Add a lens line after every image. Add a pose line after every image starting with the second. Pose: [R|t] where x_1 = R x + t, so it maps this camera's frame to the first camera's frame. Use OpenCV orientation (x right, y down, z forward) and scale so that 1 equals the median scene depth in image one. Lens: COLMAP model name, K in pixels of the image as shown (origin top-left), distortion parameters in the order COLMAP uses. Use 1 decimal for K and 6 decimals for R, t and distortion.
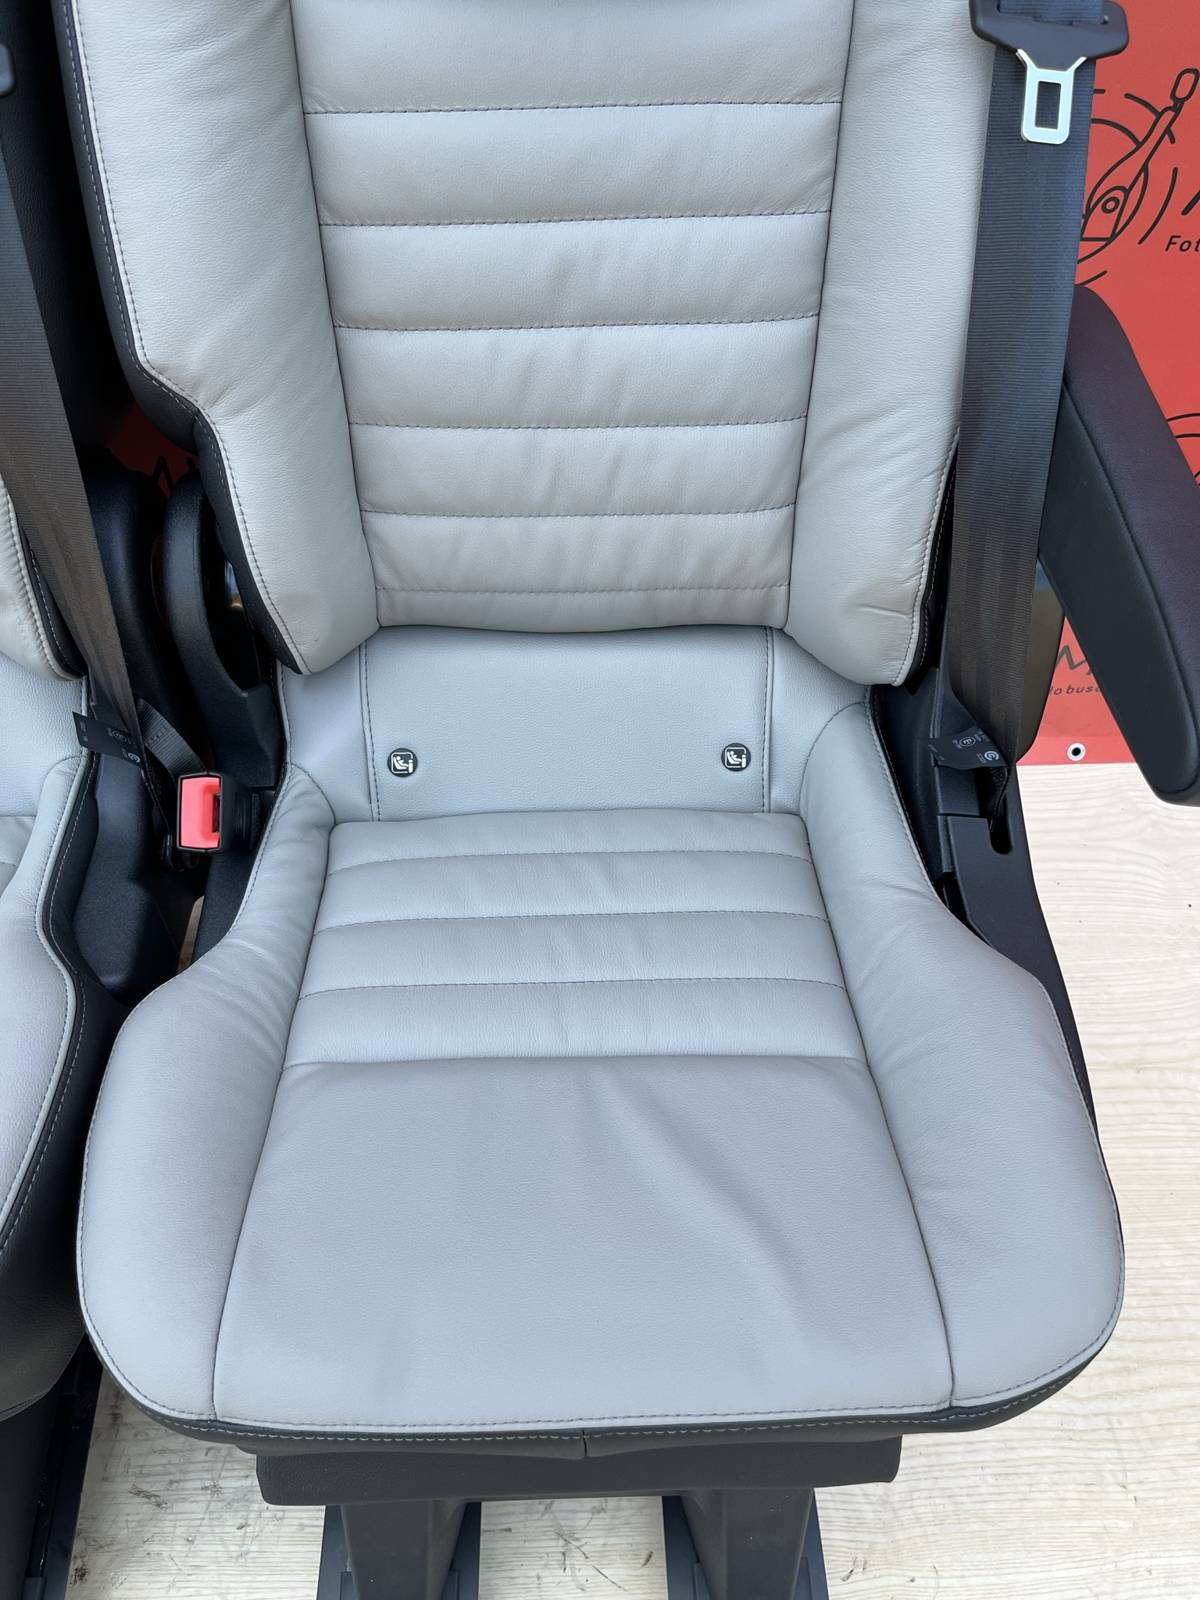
lens RADIAL K [[1227.0, 0, 594.6], [0, 1227.0, 789.7], [0, 0, 1]] dist [0.066217, -0.105539]
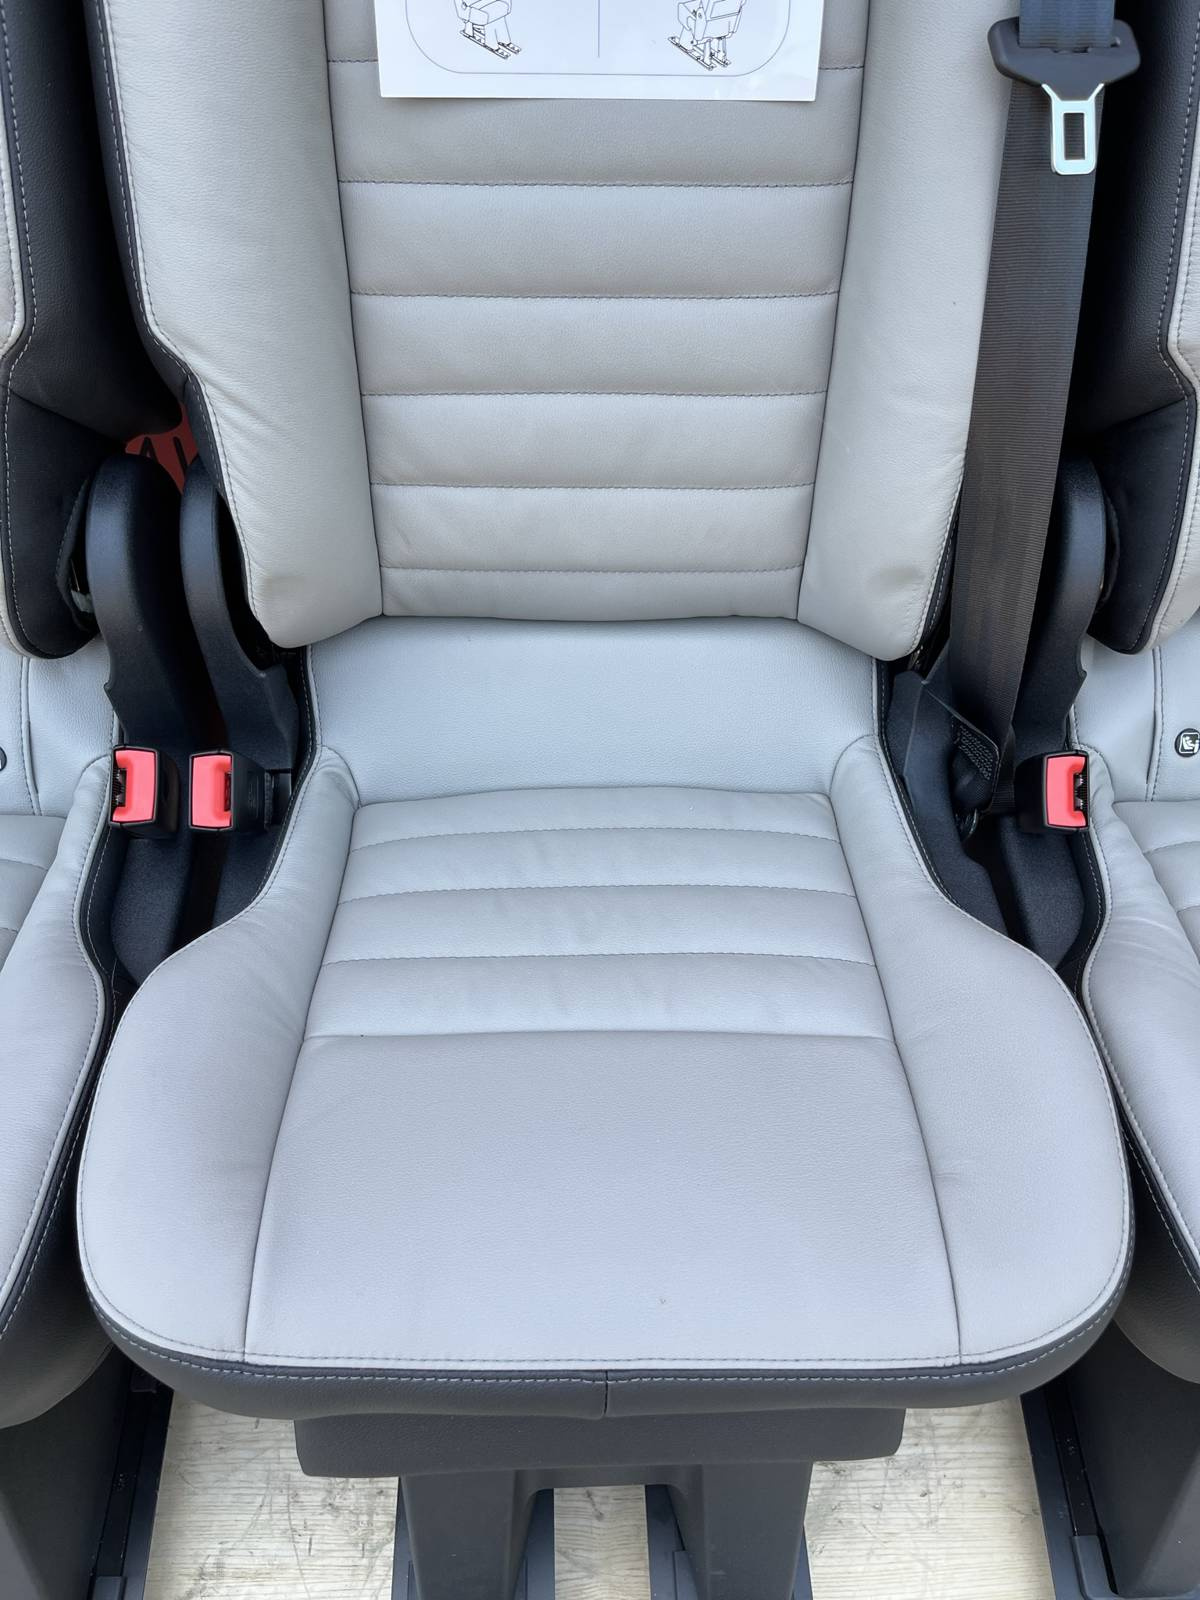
lens RADIAL K [[1227.0, 0, 600.1], [0, 1227.0, 807.9], [0, 0, 1]] dist [0.066217, -0.105539]
pose [[0.999936, 0.010378, -0.004396, -0.696032], [-0.010246, 0.999526, 0.029015, 0.007346], [0.004695, -0.028968, 0.999569, -0.016737]]
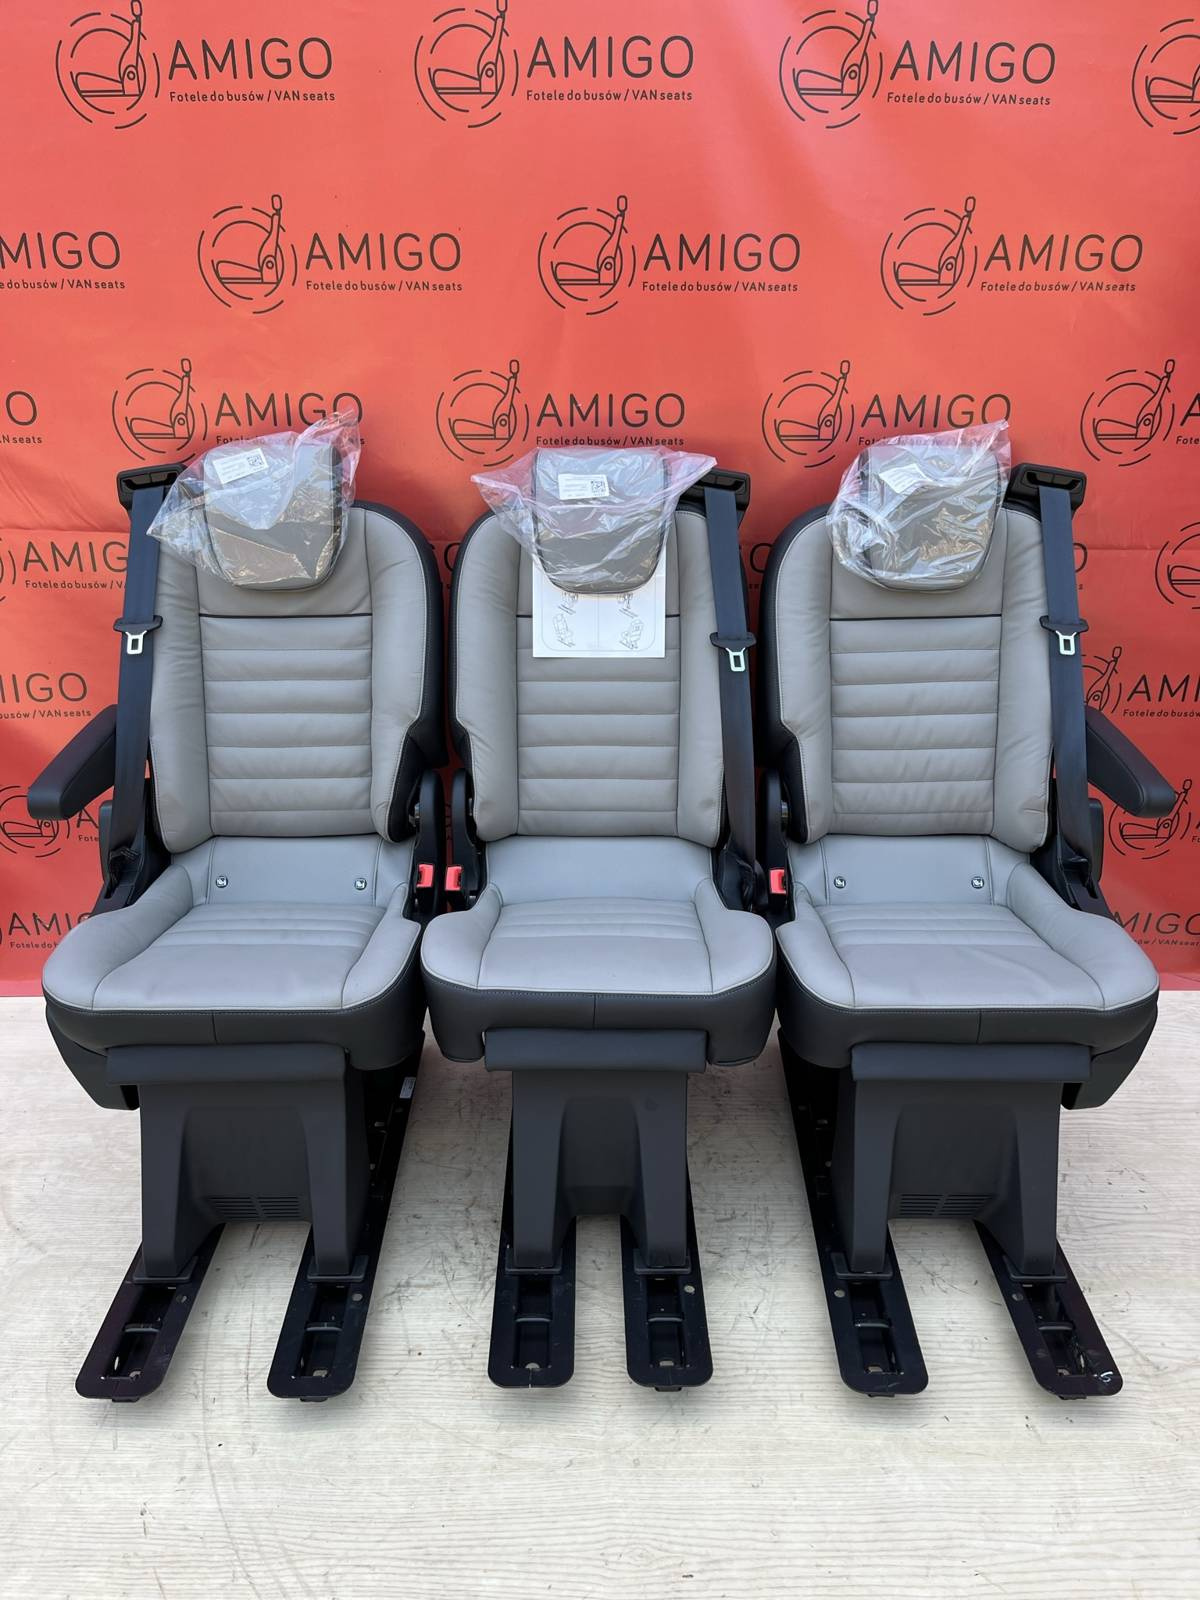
lens RADIAL K [[1227.0, 0, 587.5], [0, 1227.0, 746.7], [0, 0, 1]] dist [0.066217, -0.105539]
pose [[0.998729, 0.001002, -0.050395, -0.593612], [-0.025079, 0.877143, -0.479574, 1.031680], [0.043723, 0.480228, 0.876053, -1.453089]]
